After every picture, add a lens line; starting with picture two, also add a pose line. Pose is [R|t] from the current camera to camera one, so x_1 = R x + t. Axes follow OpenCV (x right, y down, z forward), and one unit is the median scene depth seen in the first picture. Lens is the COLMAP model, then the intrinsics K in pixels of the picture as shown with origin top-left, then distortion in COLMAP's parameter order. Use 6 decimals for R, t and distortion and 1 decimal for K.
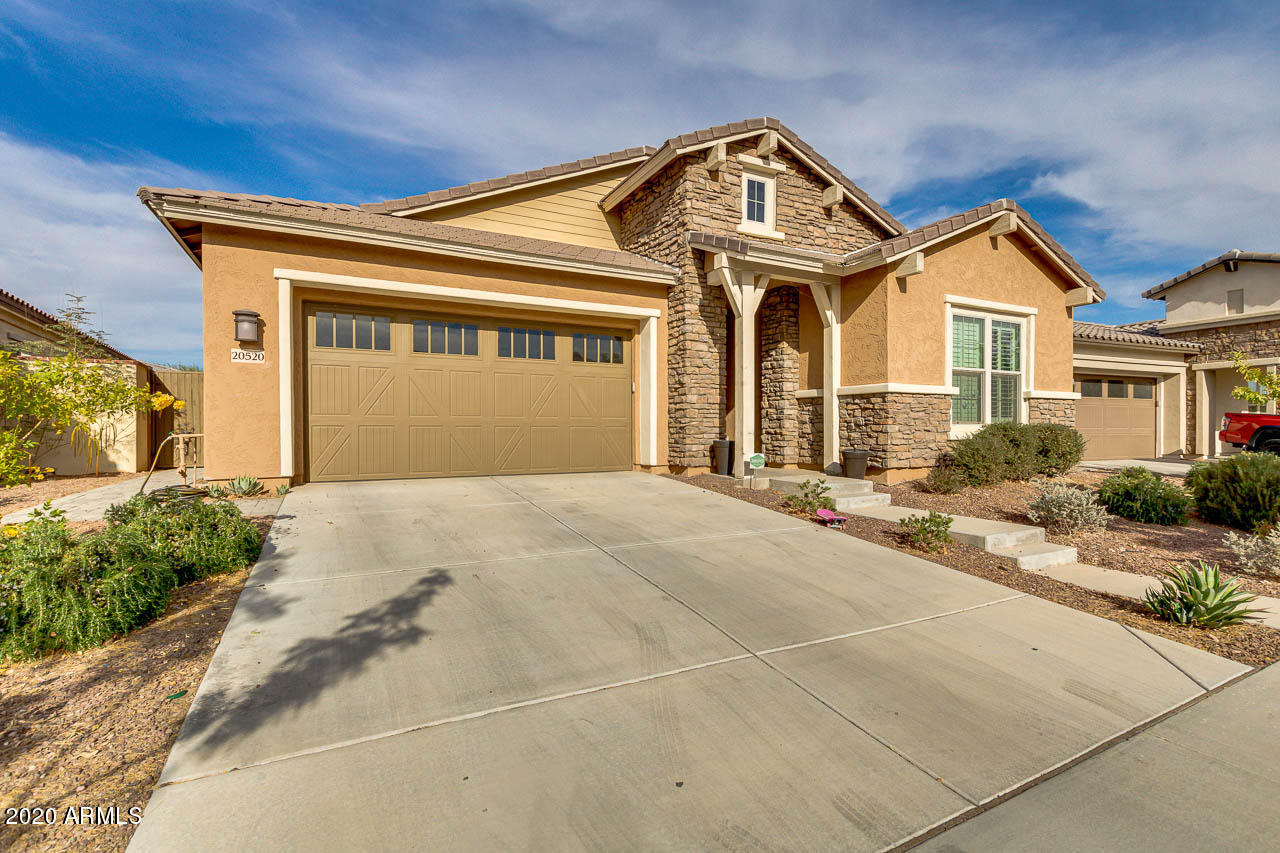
lens RADIAL K [[583.7, 0, 626.7], [0, 583.7, 430.3], [0, 0, 1]] dist [0.006730, -0.003756]
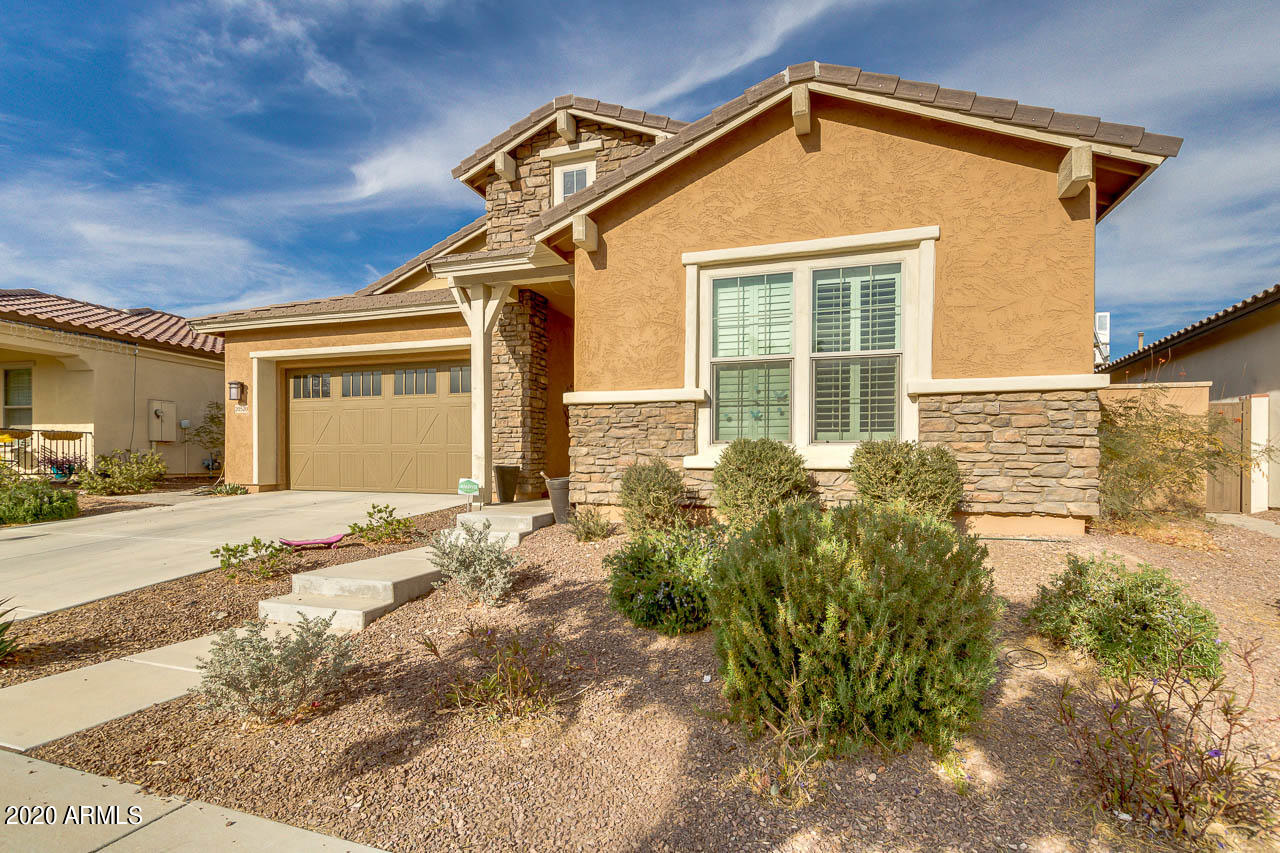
lens RADIAL K [[583.7, 0, 622.9], [0, 583.7, 464.4], [0, 0, 1]] dist [0.006730, -0.003756]
pose [[0.709737, 0.008218, -0.704418, 0.946320], [-0.005138, 0.999966, 0.006488, 0.008369], [0.704448, -0.000985, 0.709755, 0.452616]]
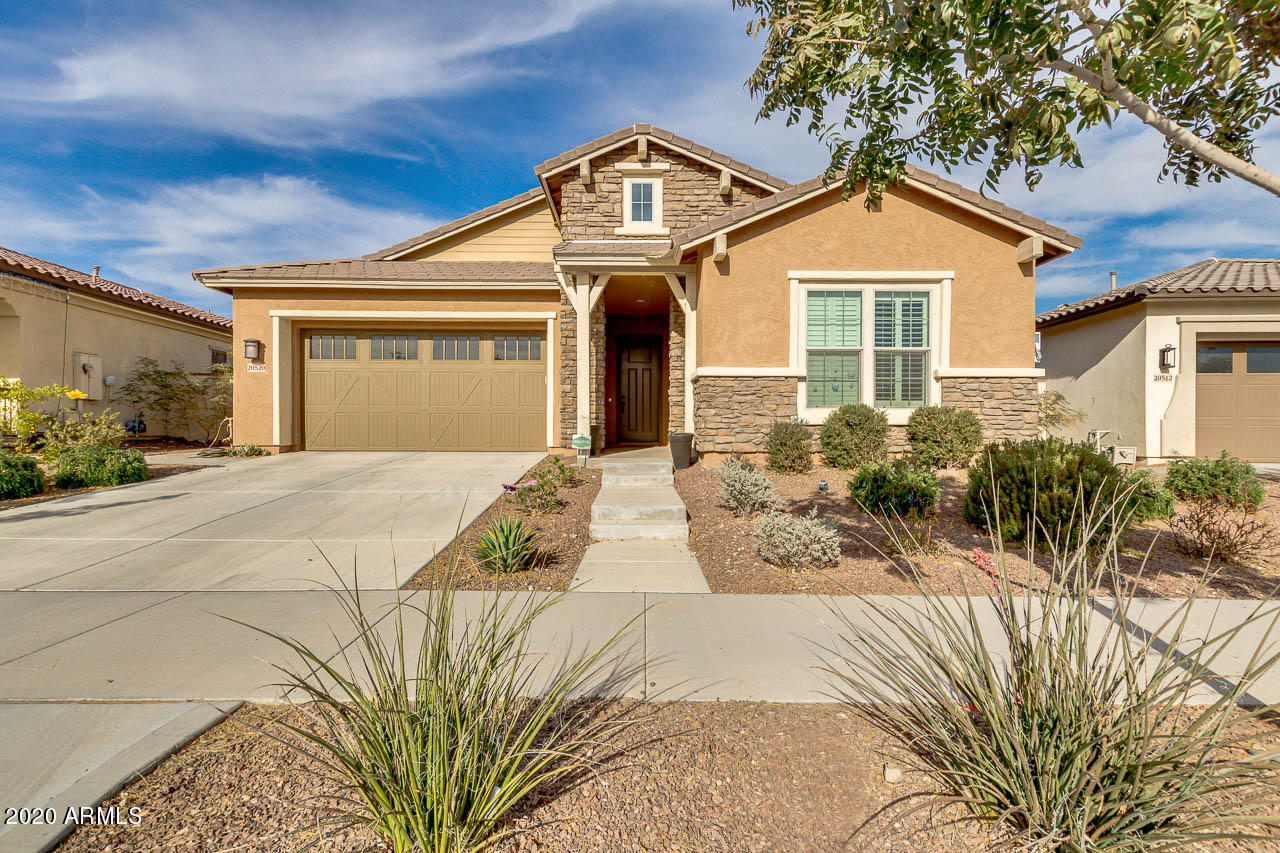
lens RADIAL K [[583.7, 0, 613.1], [0, 583.7, 425.2], [0, 0, 1]] dist [0.006730, -0.003756]
pose [[0.891652, 0.002093, -0.452717, 0.698020], [-0.005155, 0.999971, -0.005530, 0.023720], [0.452693, 0.007265, 0.891637, 0.026724]]
